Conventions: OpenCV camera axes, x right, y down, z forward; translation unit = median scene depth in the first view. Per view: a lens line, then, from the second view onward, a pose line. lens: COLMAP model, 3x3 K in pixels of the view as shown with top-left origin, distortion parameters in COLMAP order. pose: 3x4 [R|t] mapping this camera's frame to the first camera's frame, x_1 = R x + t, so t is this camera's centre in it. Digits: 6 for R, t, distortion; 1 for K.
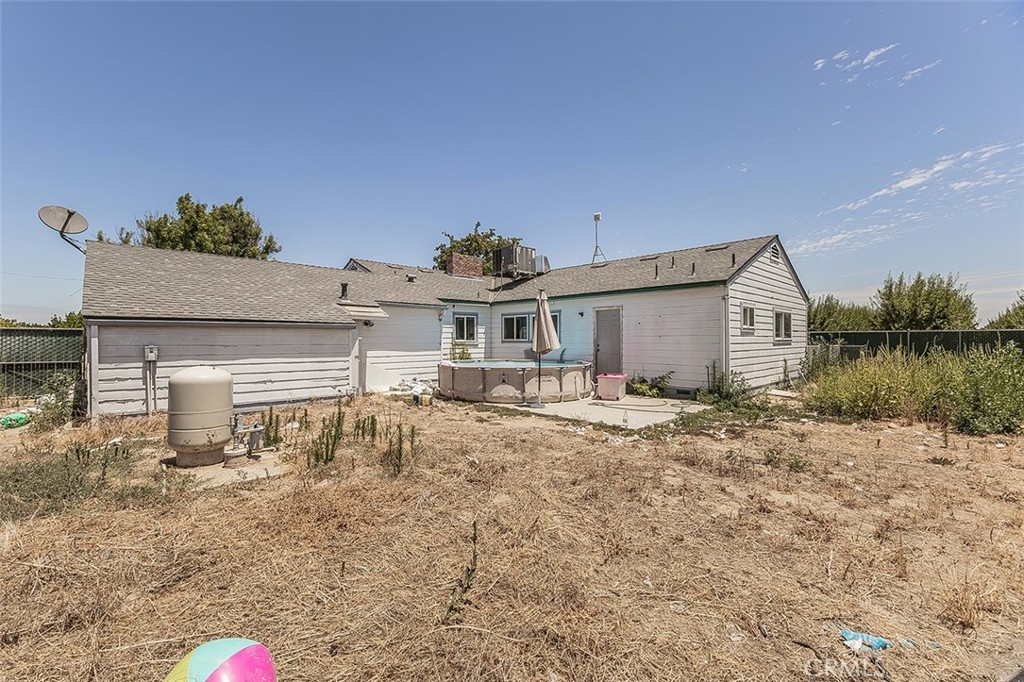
lens RADIAL K [[469.5, 0, 512.0], [0, 469.5, 341.0], [0, 0, 1]] dist [-0.000661, -0.000103]
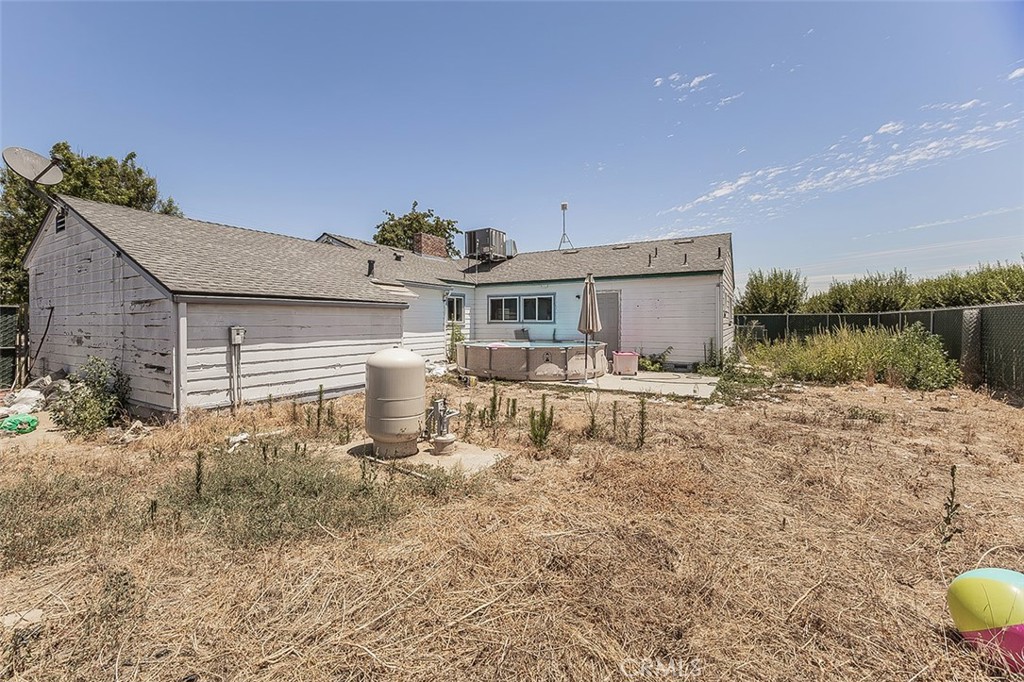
lens RADIAL K [[454.7, 0, 512.0], [0, 454.7, 341.0], [0, 0, 1]] dist [0.001436, -0.000014]
pose [[0.962309, -0.011315, 0.271723, -0.319543], [0.000450, 0.999199, 0.040014, 0.002029], [-0.271958, -0.038383, 0.961543, 0.039492]]
